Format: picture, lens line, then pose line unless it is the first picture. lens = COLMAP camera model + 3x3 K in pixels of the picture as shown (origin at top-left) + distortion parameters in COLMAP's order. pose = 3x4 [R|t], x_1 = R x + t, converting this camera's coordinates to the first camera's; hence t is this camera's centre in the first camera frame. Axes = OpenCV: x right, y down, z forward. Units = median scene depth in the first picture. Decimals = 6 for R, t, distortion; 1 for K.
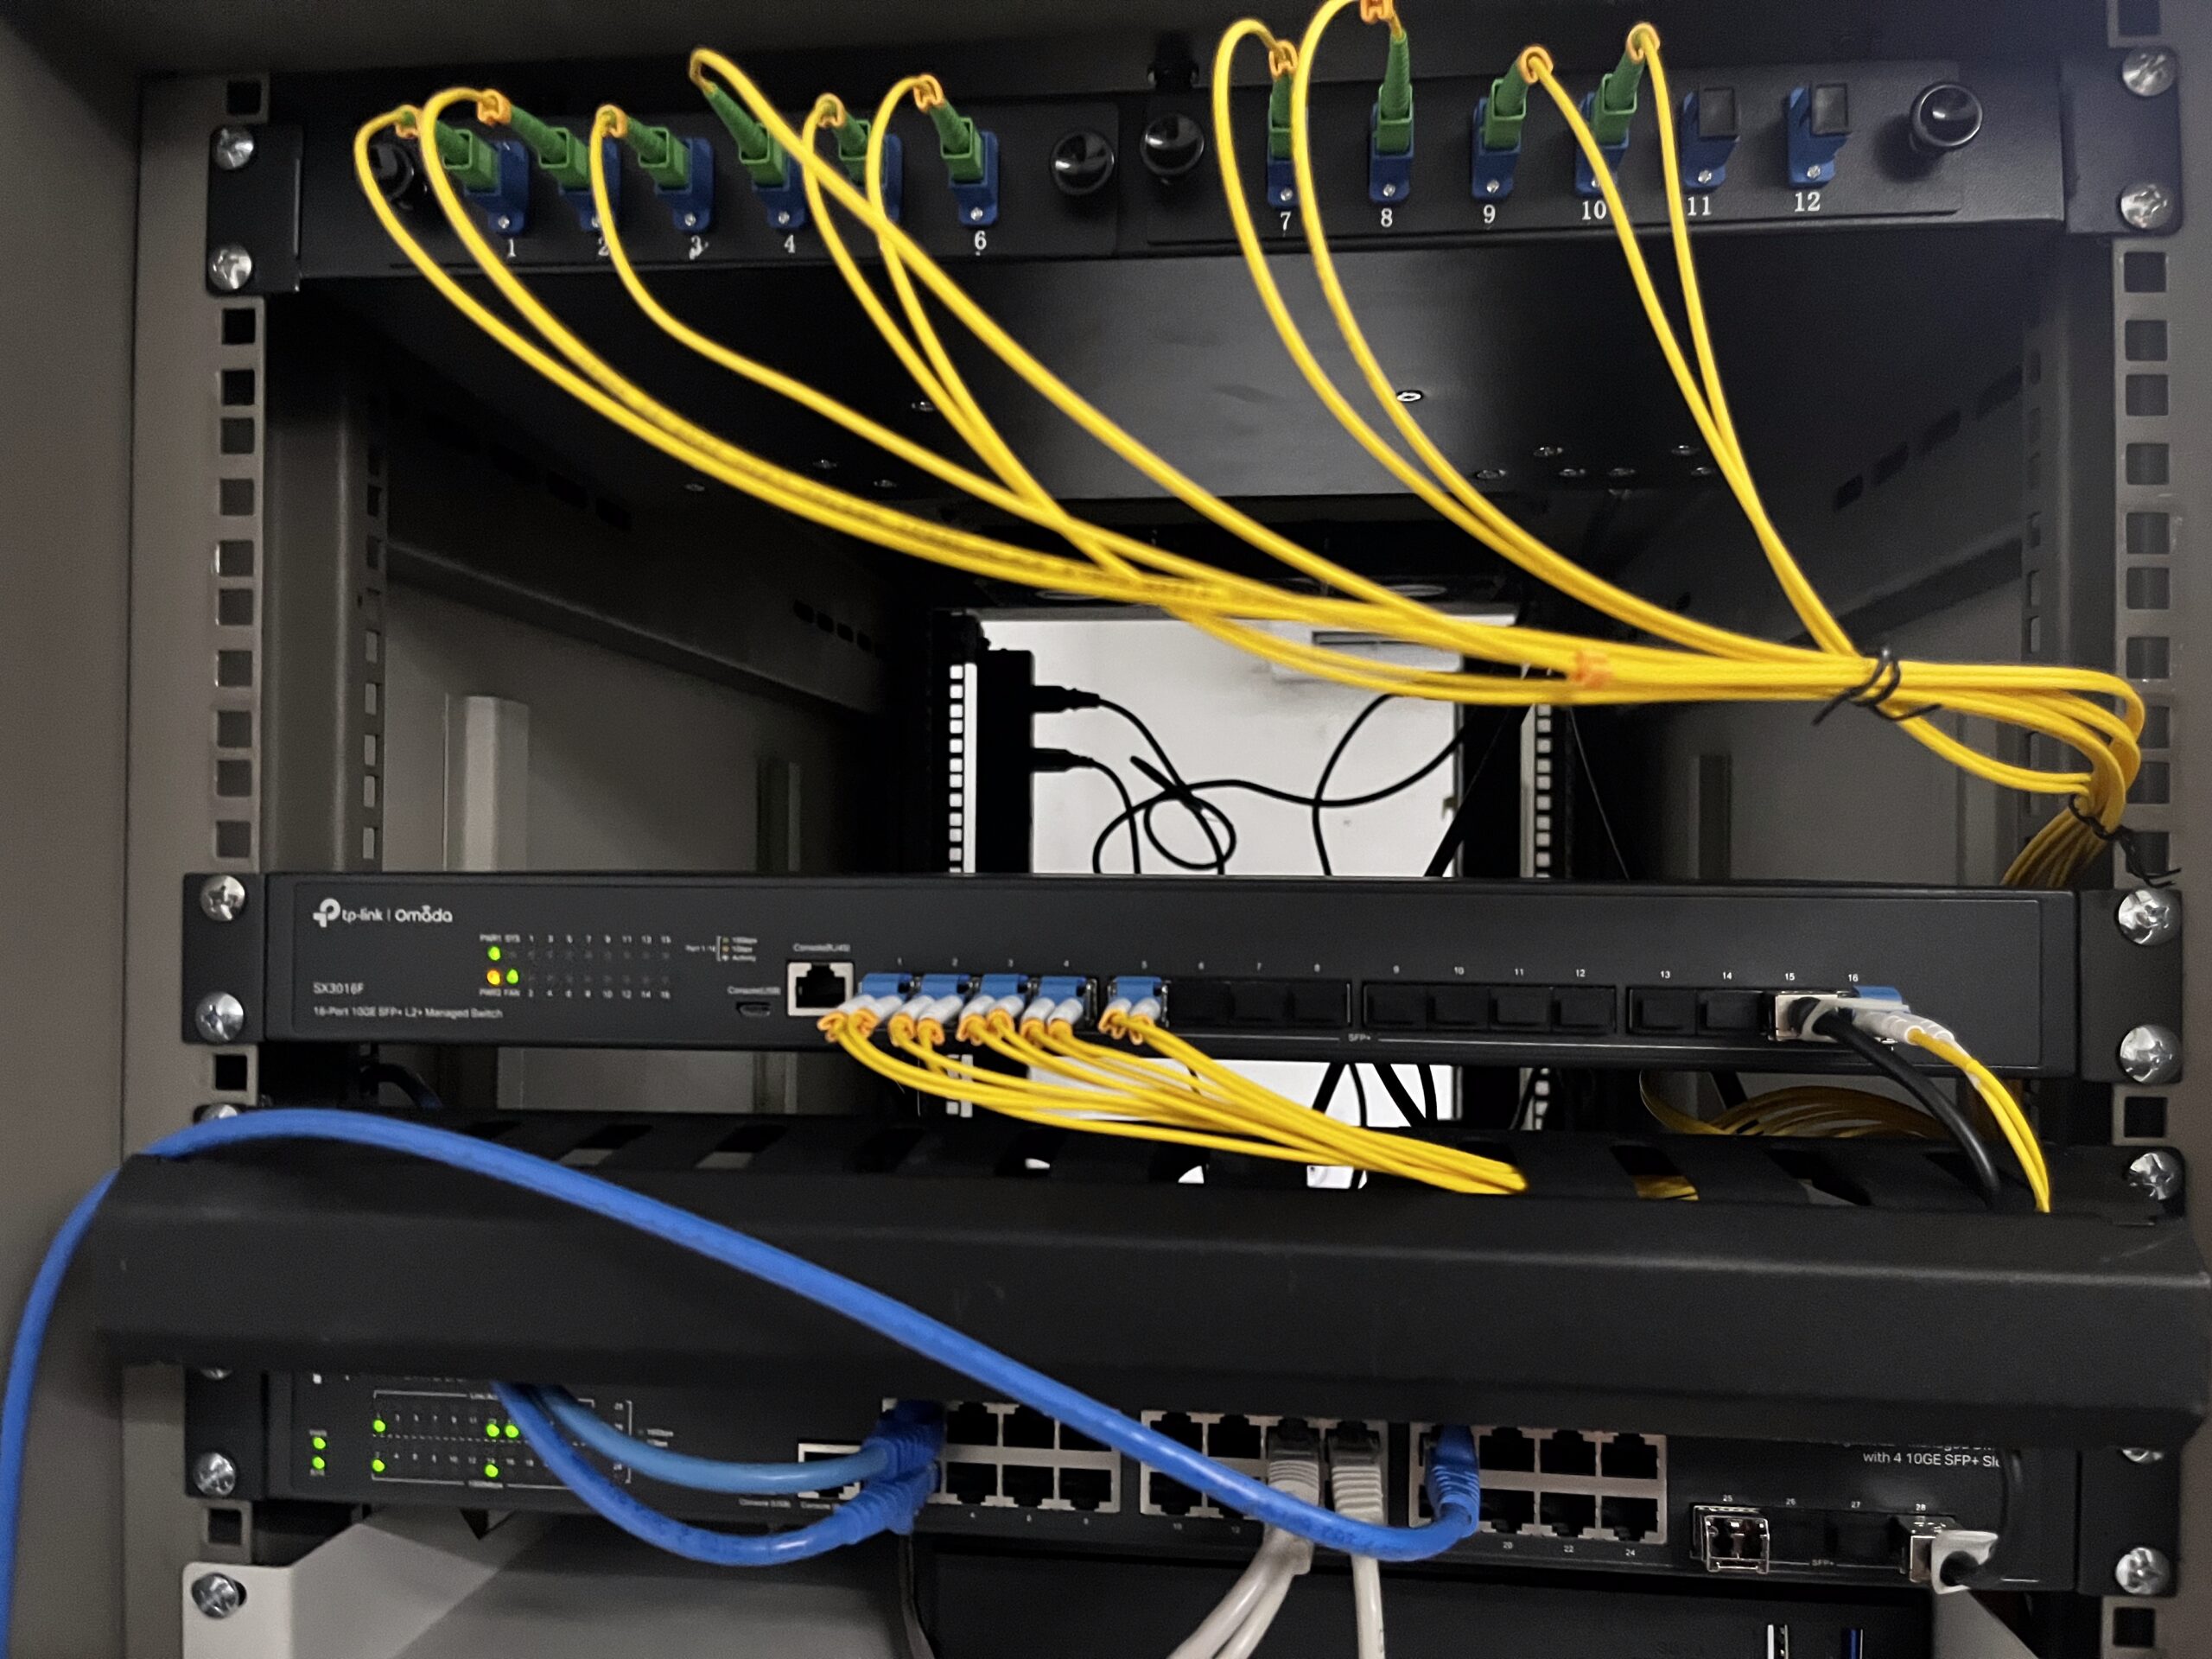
lens RADIAL K [[1695.0, 0, 1086.5], [0, 1695.0, 839.3], [0, 0, 1]] dist [0.052567, -0.076072]
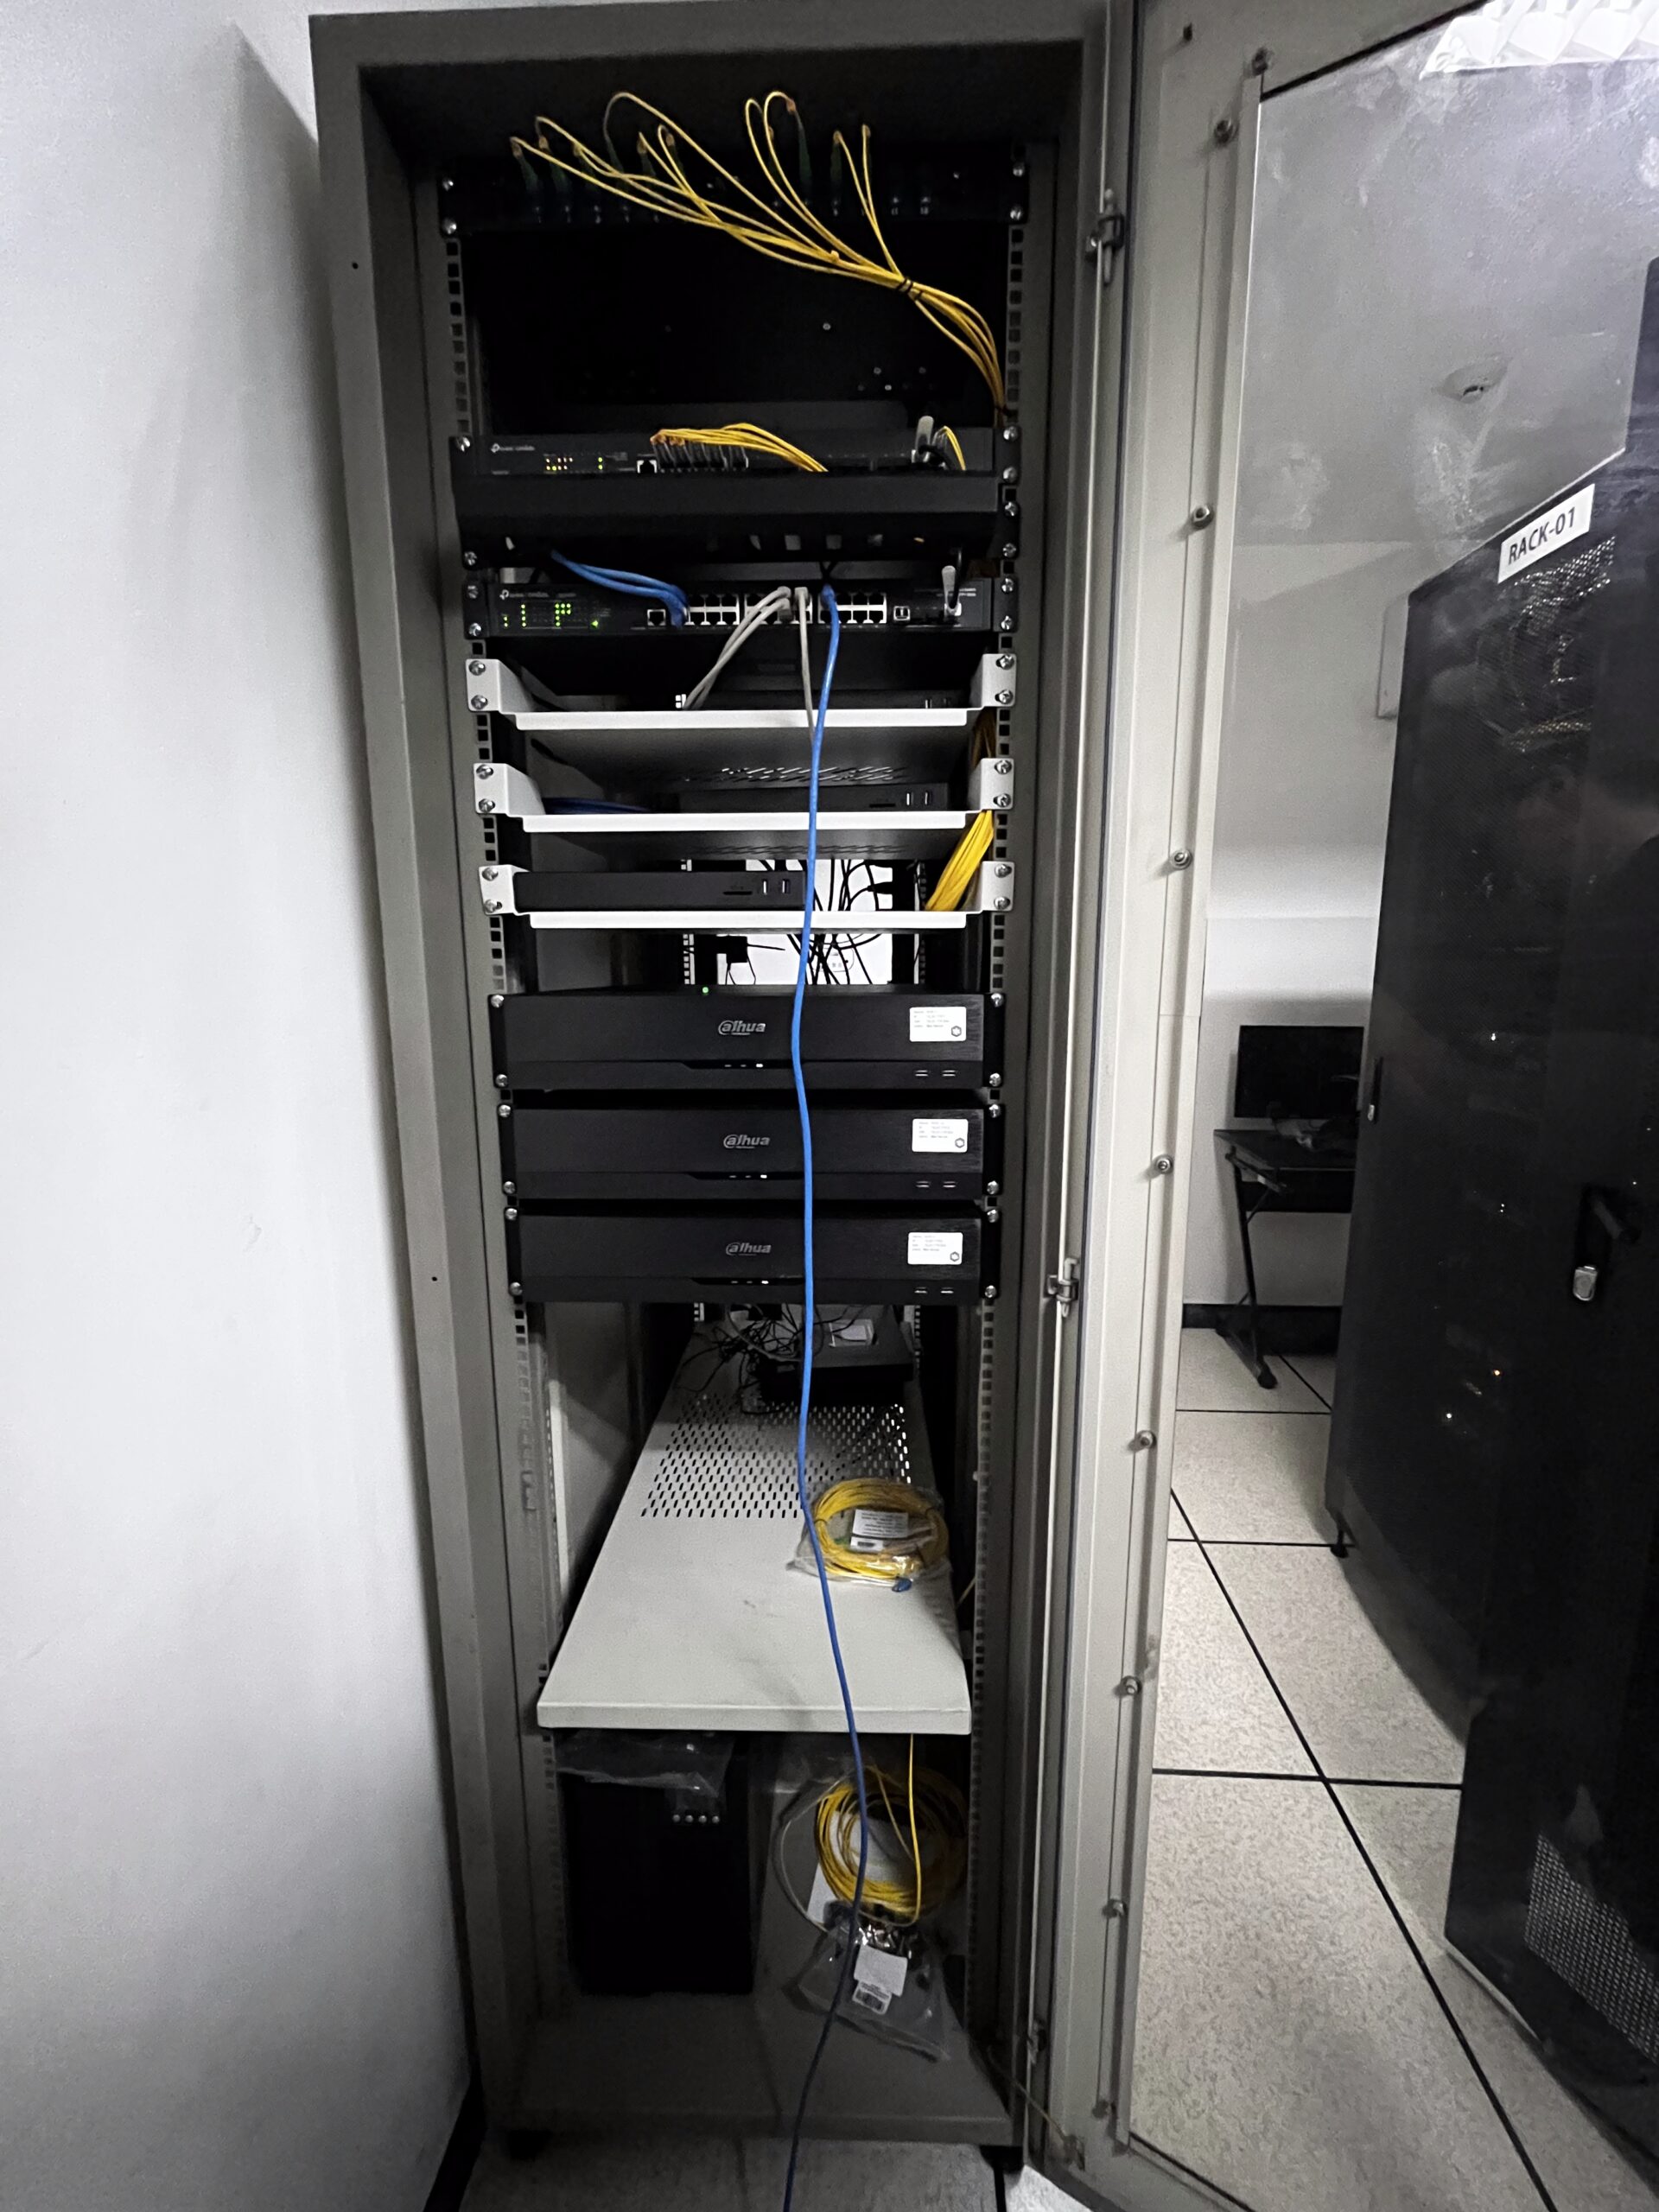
lens RADIAL K [[895.6, 0, 832.7], [0, 895.6, 1098.0], [0, 0, 1]] dist [-0.007035, 0.000621]
pose [[0.995518, -0.027742, 0.090409, 0.017699], [0.011130, 0.983731, 0.179301, 1.017266], [-0.093912, -0.177491, 0.979631, -1.020367]]
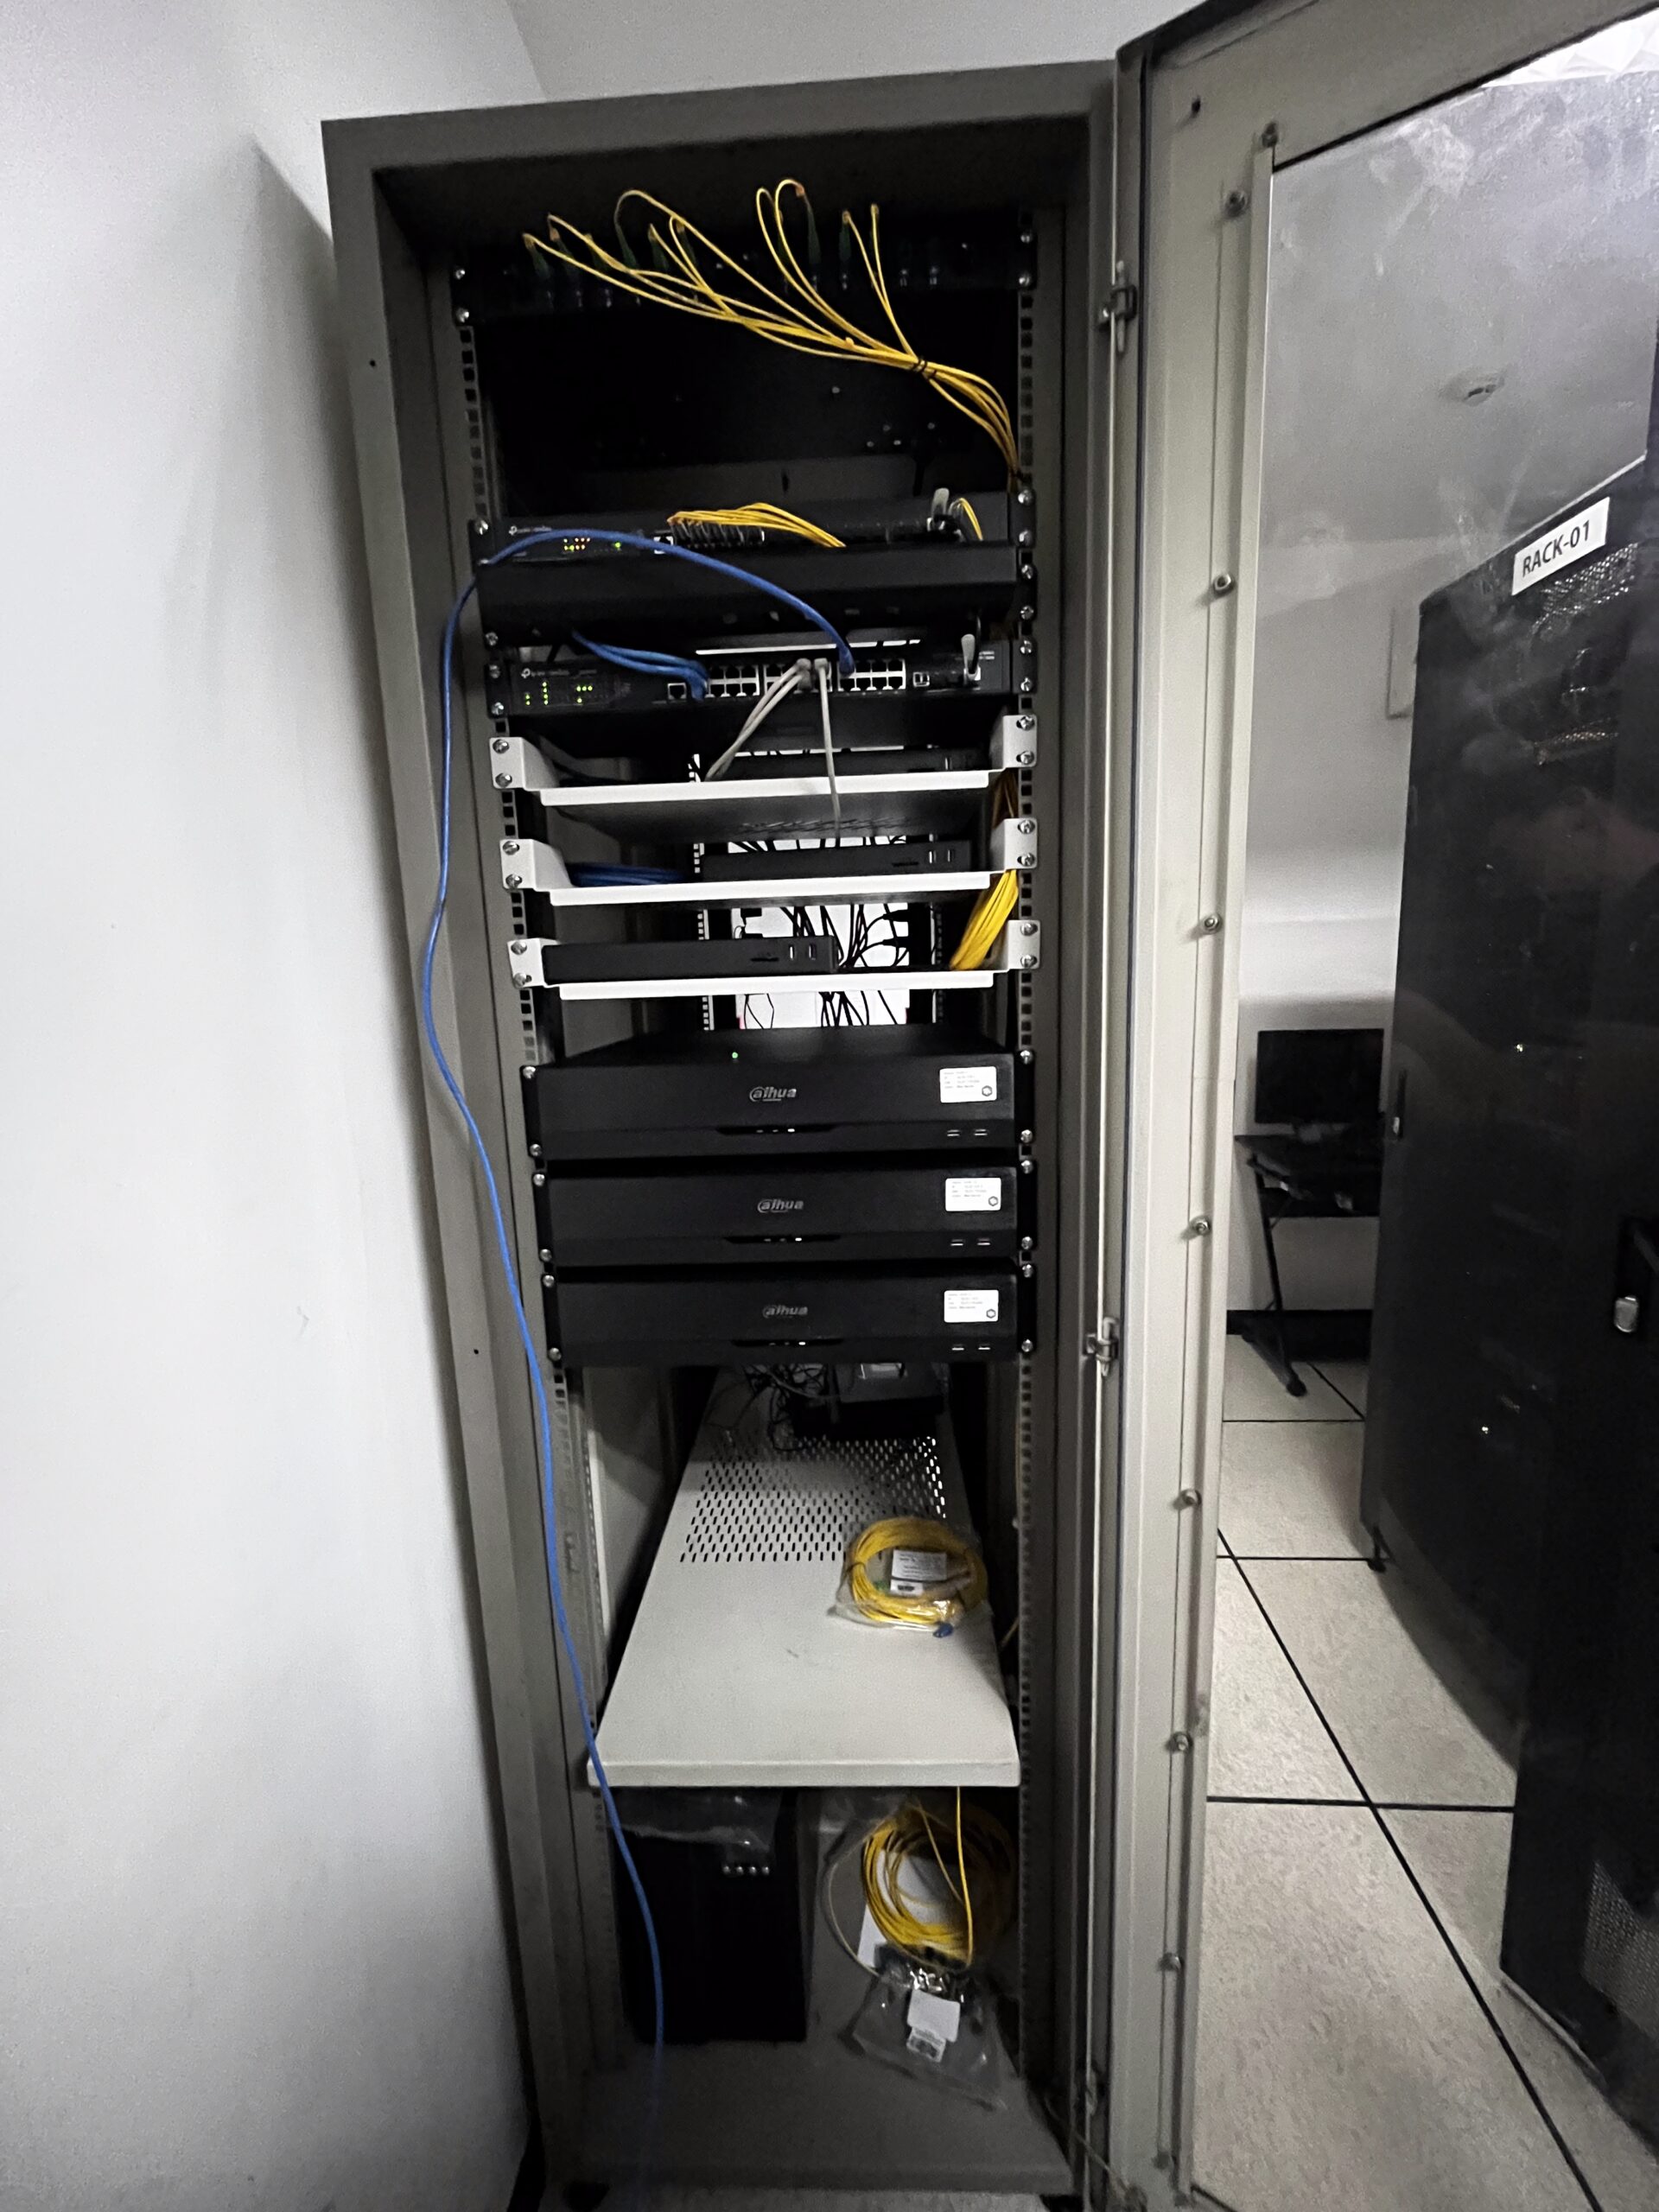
lens RADIAL K [[895.6, 0, 831.9], [0, 895.6, 1098.1], [0, 0, 1]] dist [-0.007035, 0.000621]
pose [[0.995493, -0.056723, 0.075998, -0.019012], [0.042452, 0.983162, 0.177735, 0.883273], [-0.084800, -0.173707, 0.981139, -0.999457]]
